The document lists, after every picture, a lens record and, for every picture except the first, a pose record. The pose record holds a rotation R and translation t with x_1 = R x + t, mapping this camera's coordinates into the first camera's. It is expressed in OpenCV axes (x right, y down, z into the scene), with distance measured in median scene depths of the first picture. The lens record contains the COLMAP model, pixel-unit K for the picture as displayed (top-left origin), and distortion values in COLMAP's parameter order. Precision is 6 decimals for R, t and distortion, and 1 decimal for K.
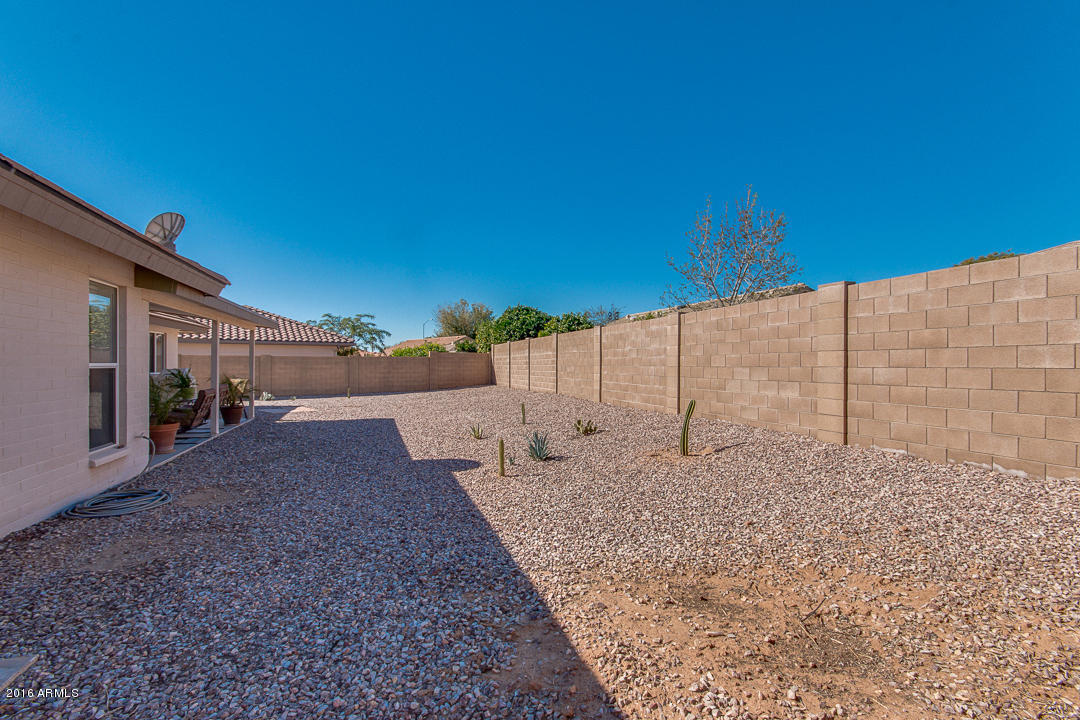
lens RADIAL K [[514.9, 0, 549.0], [0, 514.9, 364.6], [0, 0, 1]] dist [0.013037, 0.001052]
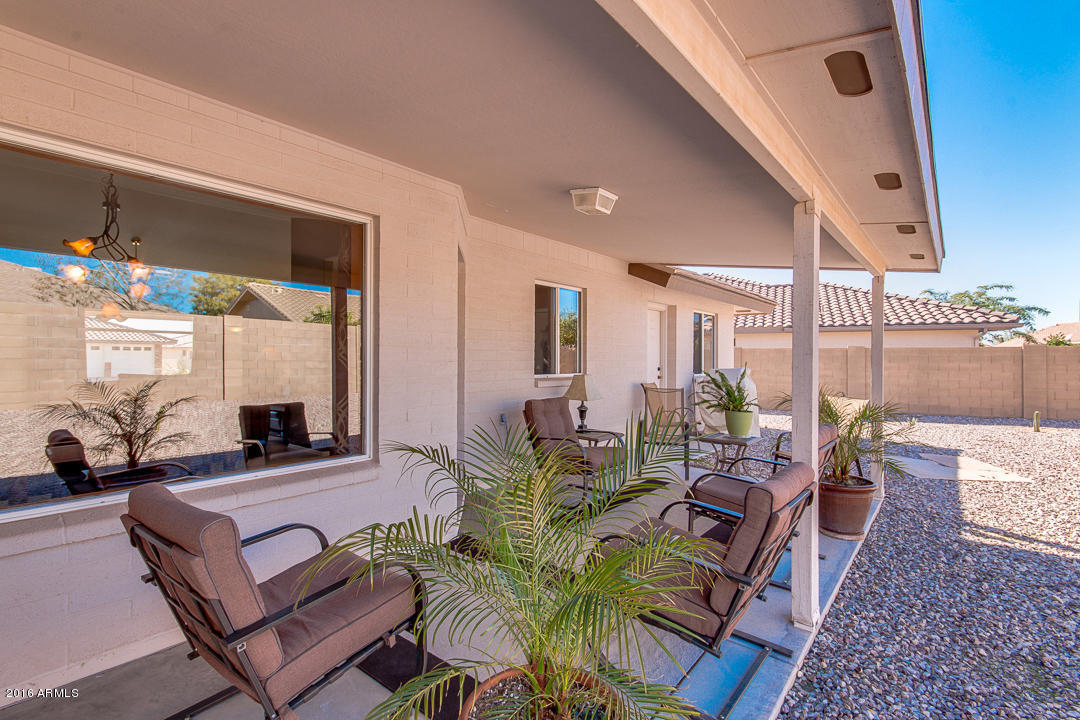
lens RADIAL K [[514.9, 0, 546.9], [0, 514.9, 351.7], [0, 0, 1]] dist [0.013037, 0.001052]
pose [[0.546058, -0.012243, -0.837658, -0.212412], [-0.003112, 0.999857, -0.016643, -0.000609], [0.837742, 0.011695, 0.545942, 0.317125]]
